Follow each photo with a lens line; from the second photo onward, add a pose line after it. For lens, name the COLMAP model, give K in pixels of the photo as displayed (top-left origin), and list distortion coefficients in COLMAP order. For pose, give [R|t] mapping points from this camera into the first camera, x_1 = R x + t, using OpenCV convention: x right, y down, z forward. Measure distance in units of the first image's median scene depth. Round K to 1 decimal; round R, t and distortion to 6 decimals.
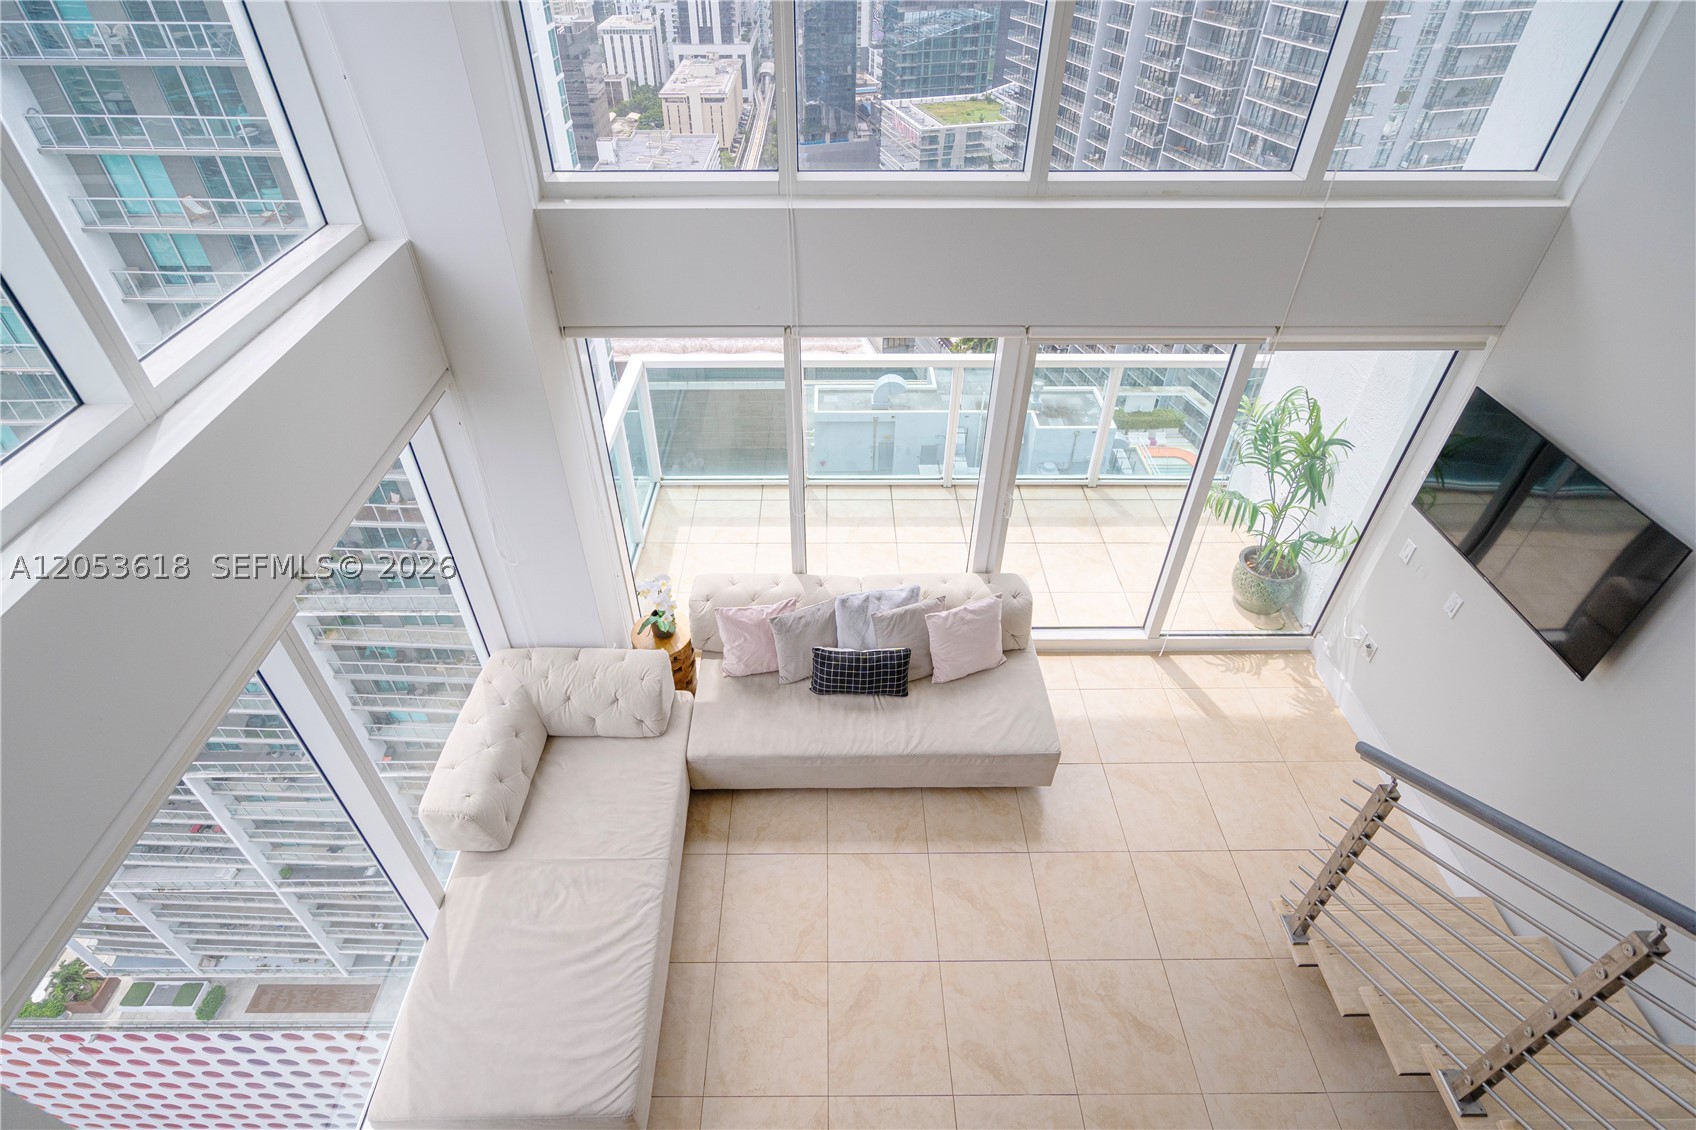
lens RADIAL K [[808.9, 0, 840.0], [0, 808.9, 436.6], [0, 0, 1]] dist [-0.000090, 0.001622]
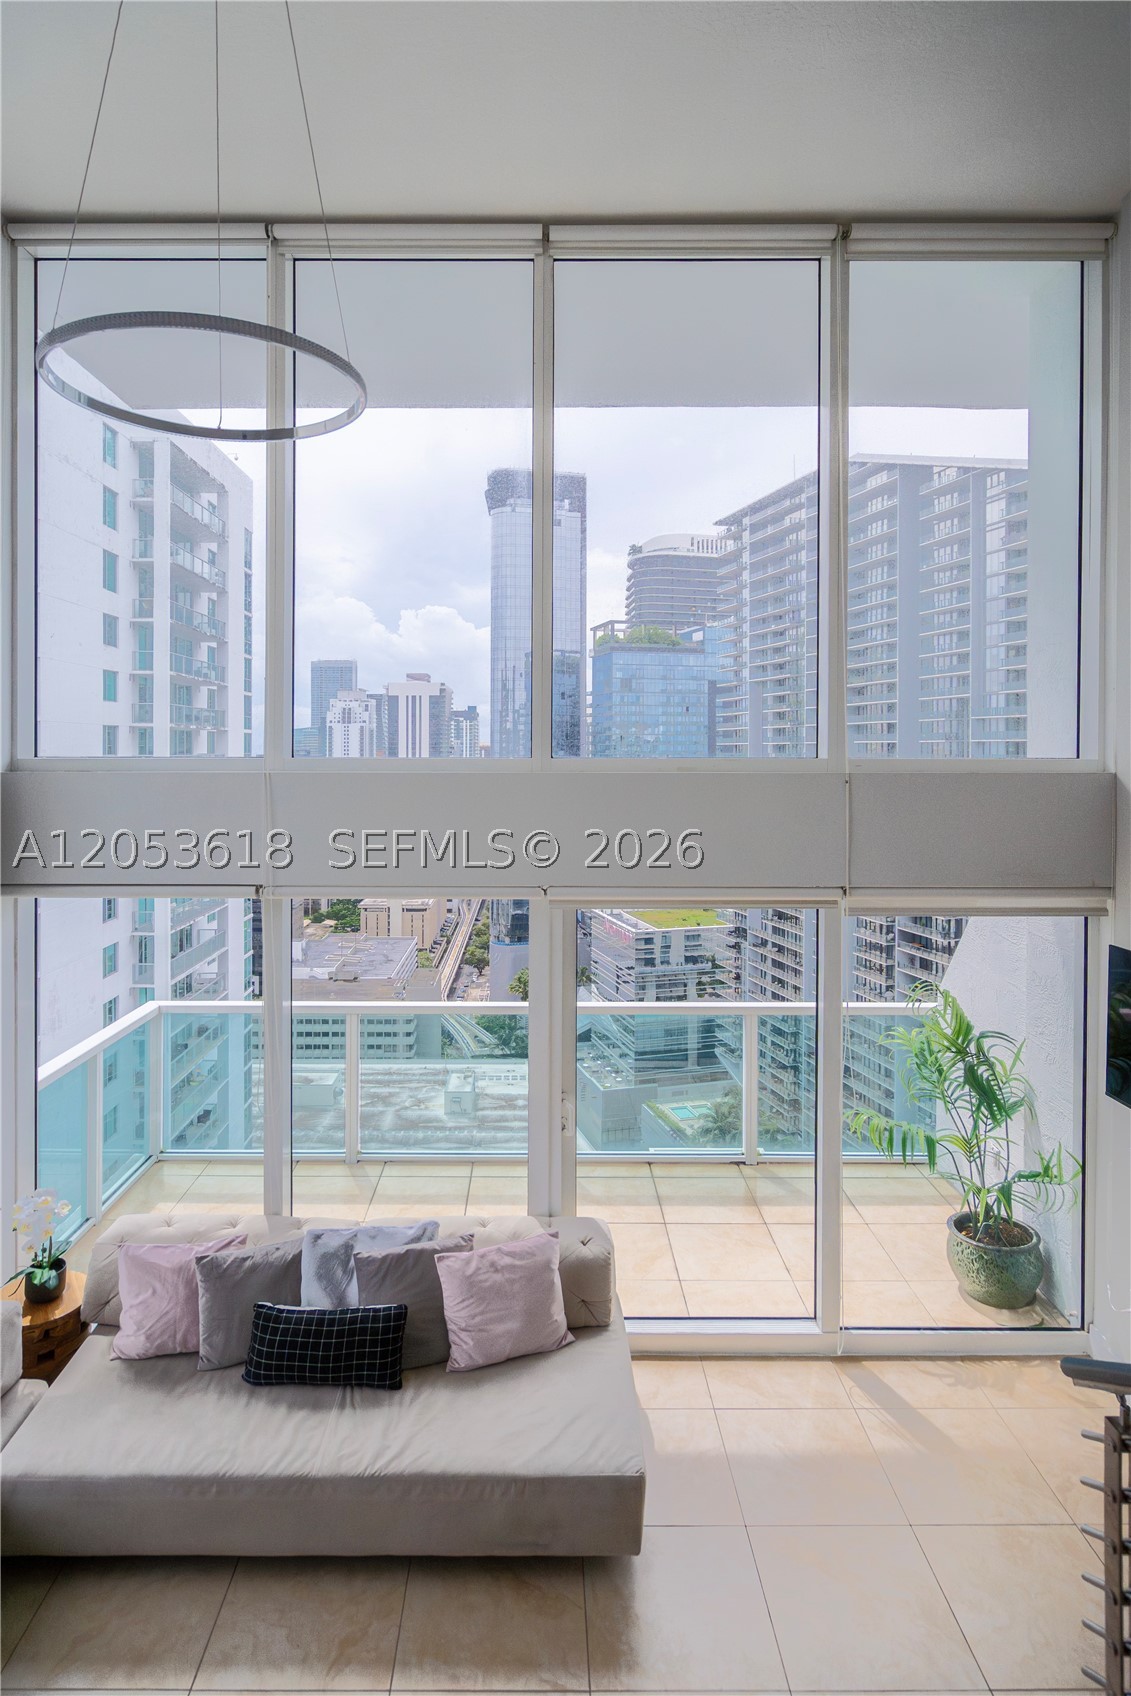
lens RADIAL K [[808.9, 0, 563.6], [0, 808.9, 748.5], [0, 0, 1]] dist [-0.000090, 0.001622]
pose [[0.992615, -0.120971, 0.008996, 0.268044], [0.103143, 0.802639, -0.587479, 0.293021], [0.063848, 0.584069, 0.809189, 0.145974]]
